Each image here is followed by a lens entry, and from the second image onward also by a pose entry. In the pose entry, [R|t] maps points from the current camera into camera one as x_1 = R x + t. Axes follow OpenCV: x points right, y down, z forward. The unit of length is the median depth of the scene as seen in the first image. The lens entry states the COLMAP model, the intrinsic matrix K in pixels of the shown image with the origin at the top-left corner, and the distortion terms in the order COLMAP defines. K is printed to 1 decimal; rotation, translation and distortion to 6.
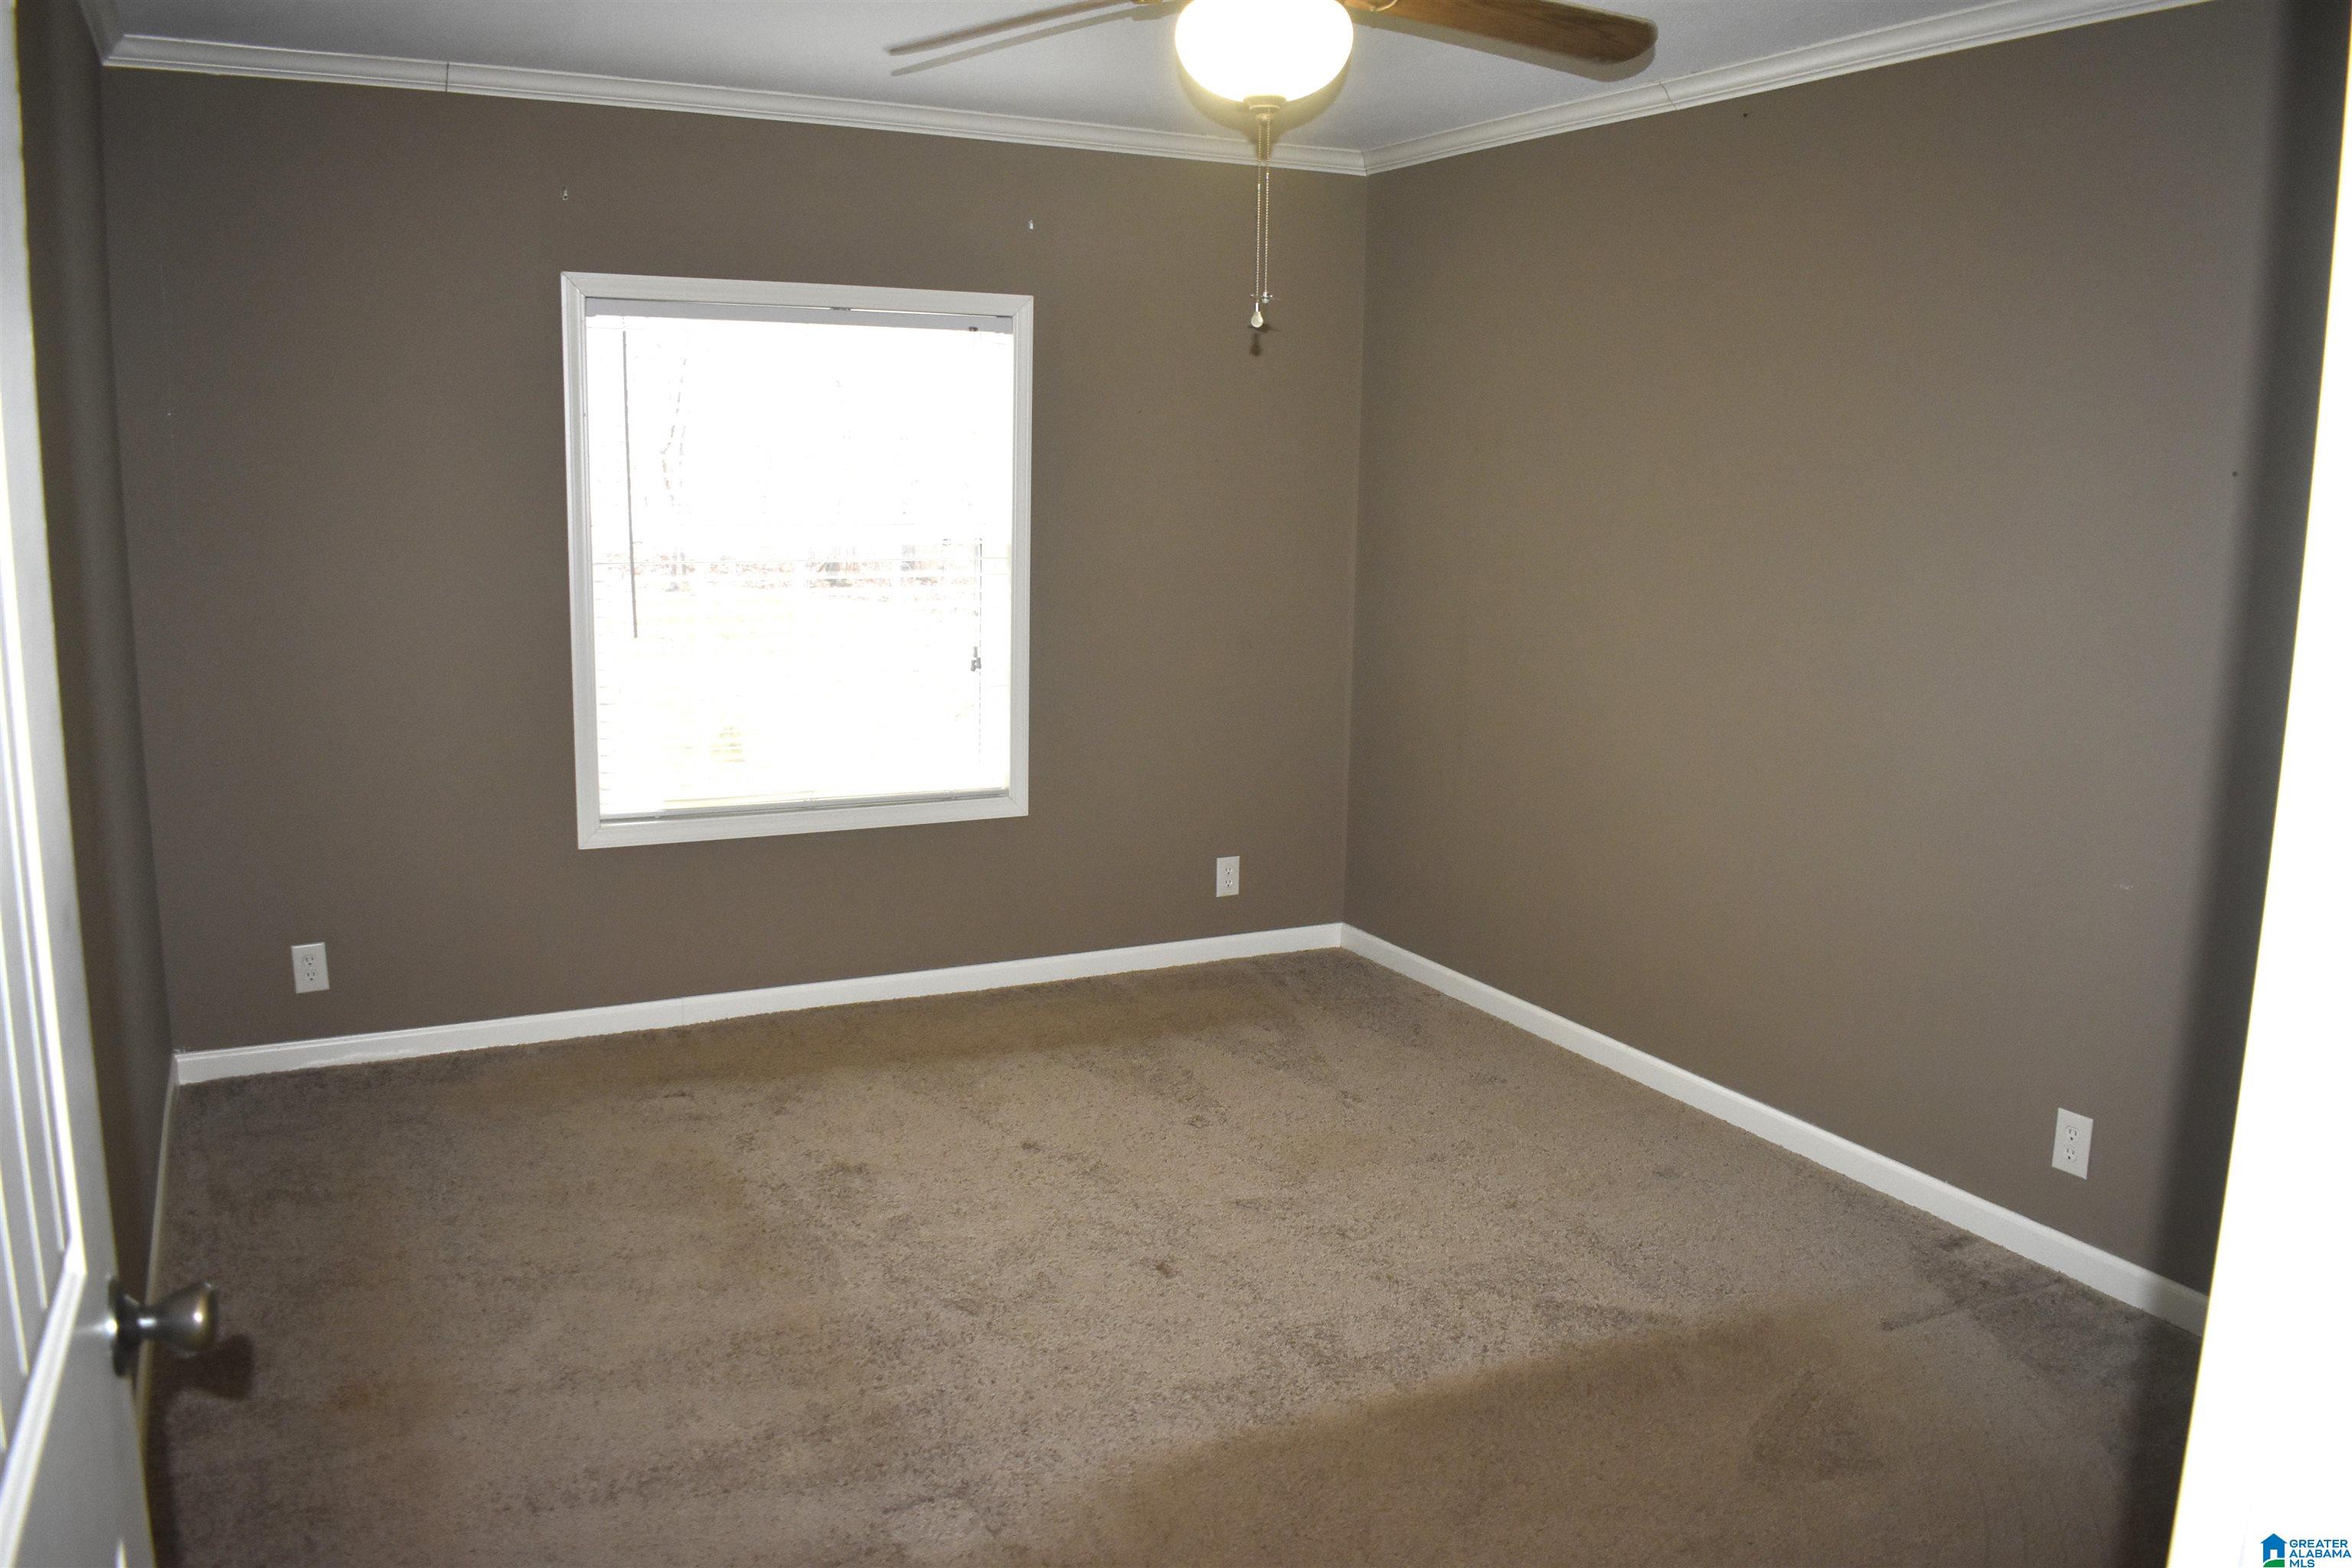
lens RADIAL K [[1865.8, 0, 1186.3], [0, 1865.8, 791.0], [0, 0, 1]] dist [-0.093564, 0.010646]
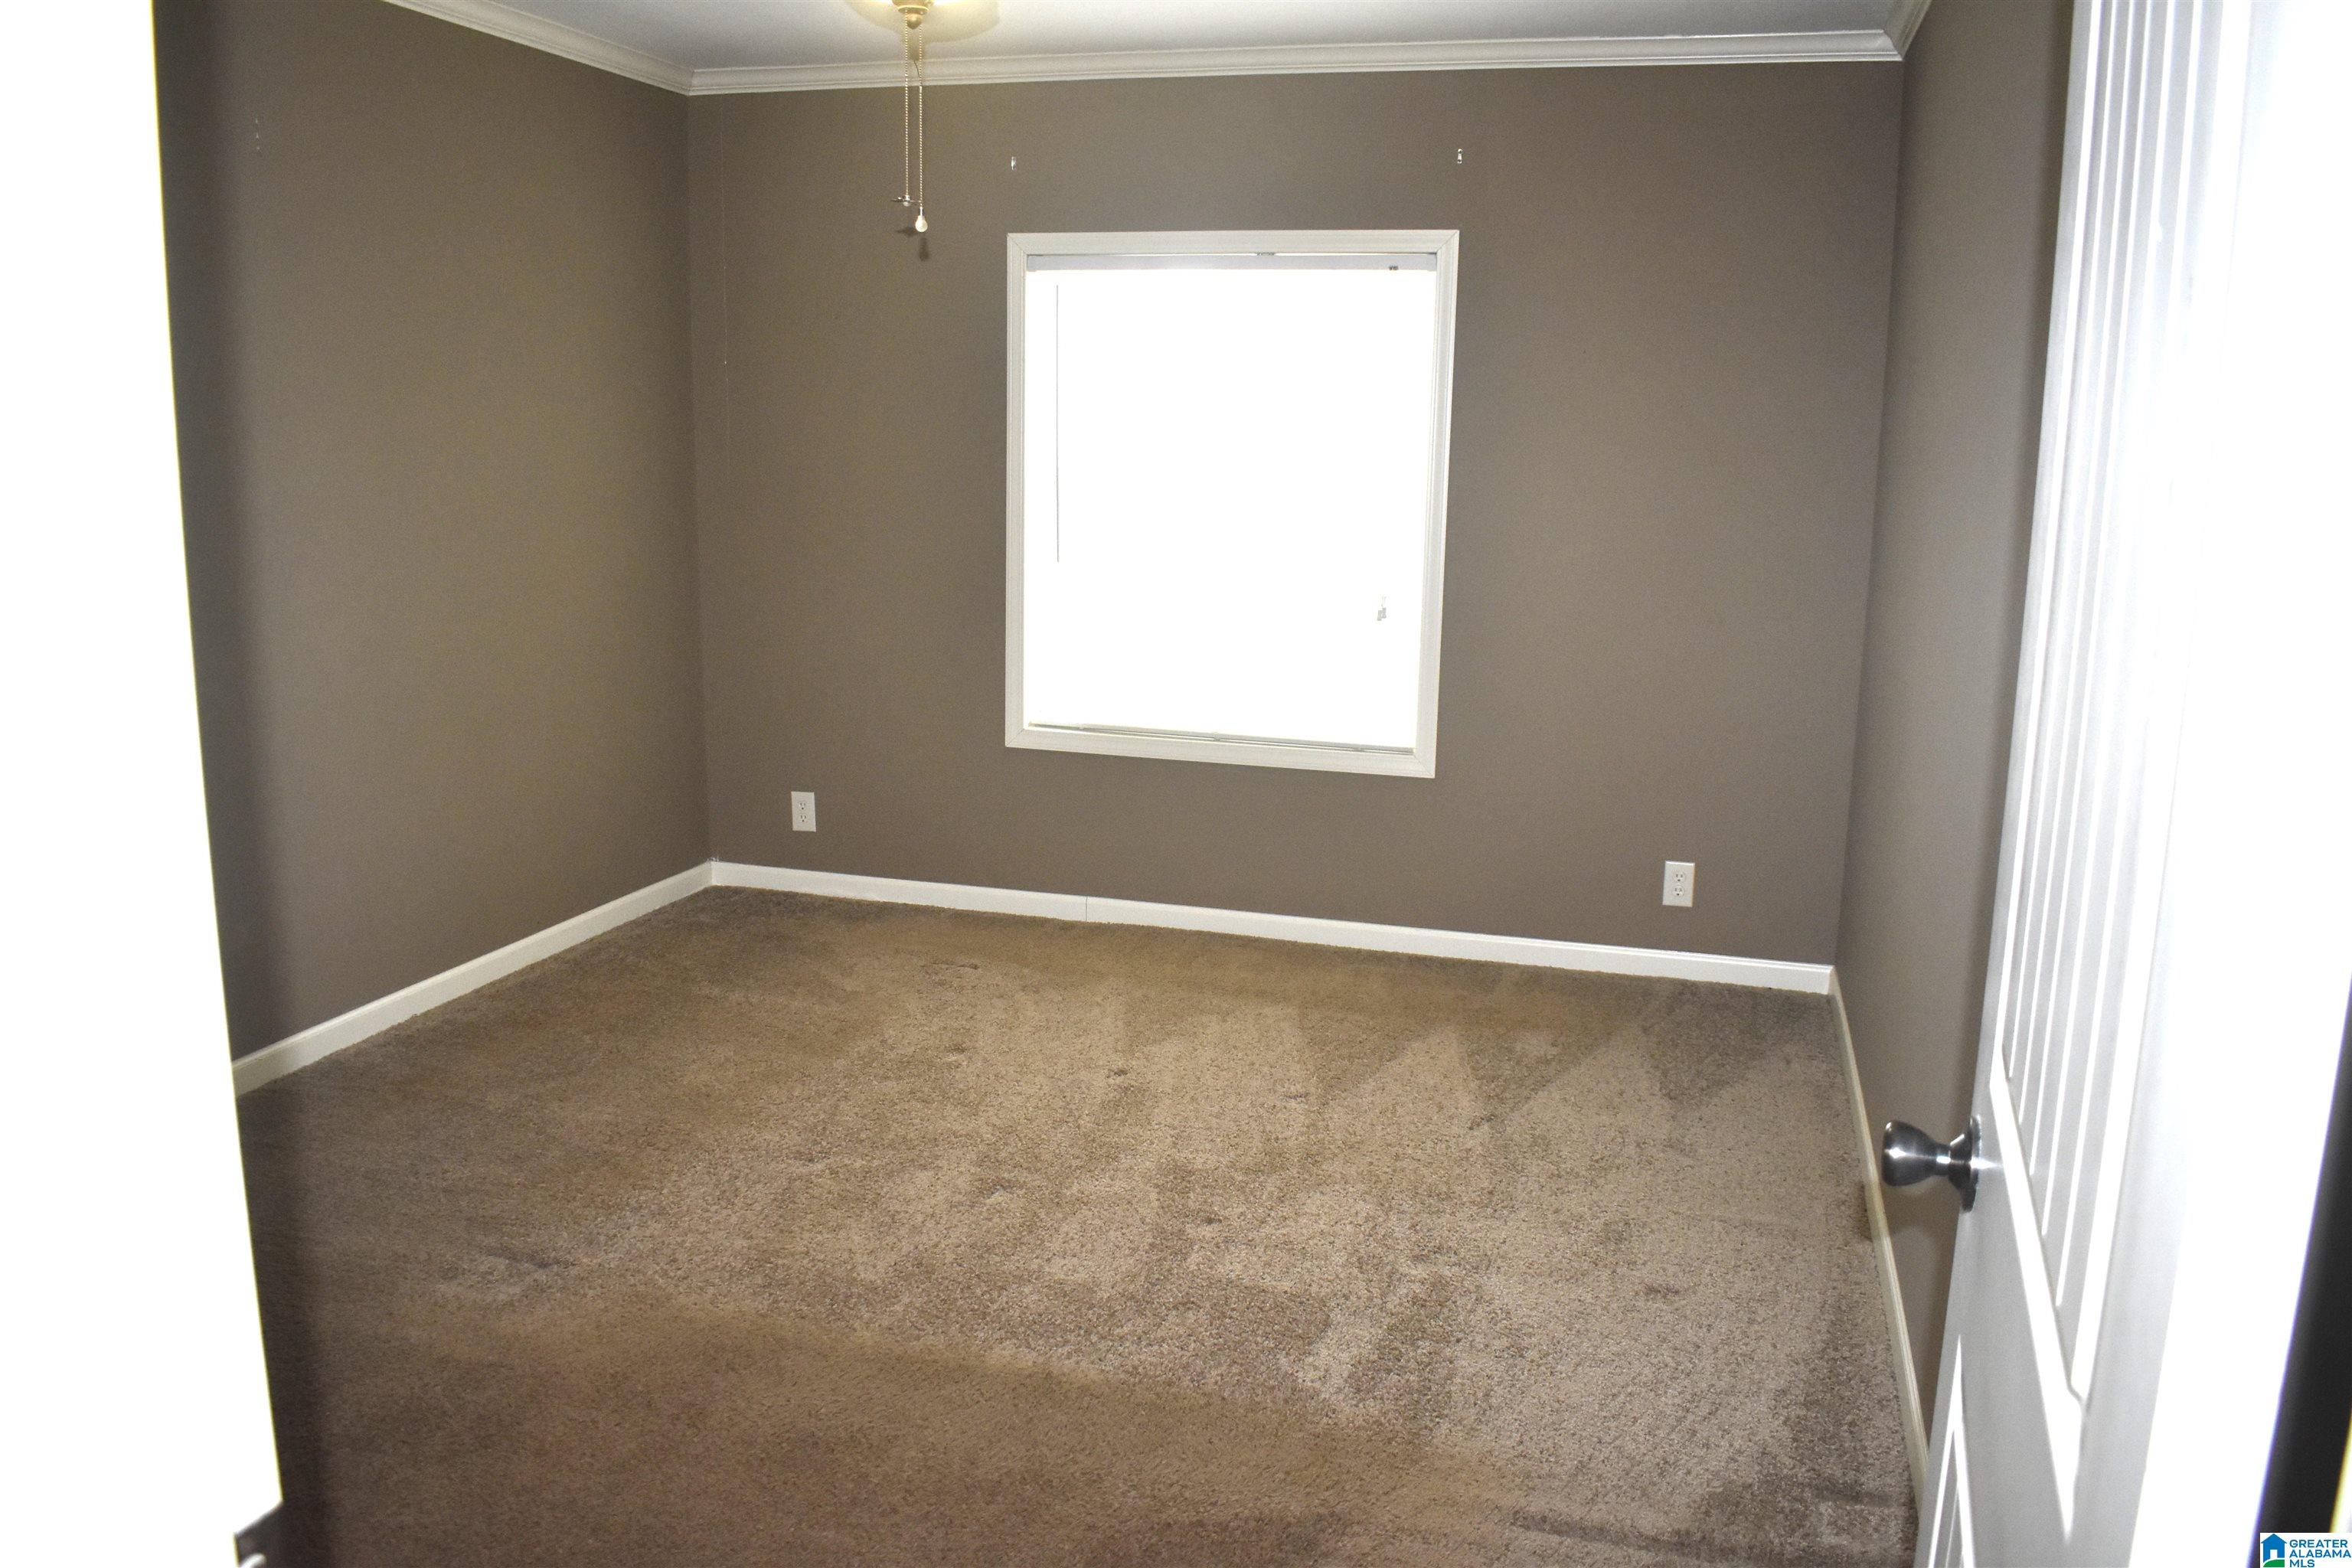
lens RADIAL K [[1865.8, 0, 1186.3], [0, 1865.8, 791.0], [0, 0, 1]] dist [-0.093564, 0.010646]
pose [[0.720678, 0.129865, -0.680998, 0.497221], [-0.129339, 0.990238, 0.051960, -0.014092], [0.681098, 0.050633, 0.730439, 0.229577]]
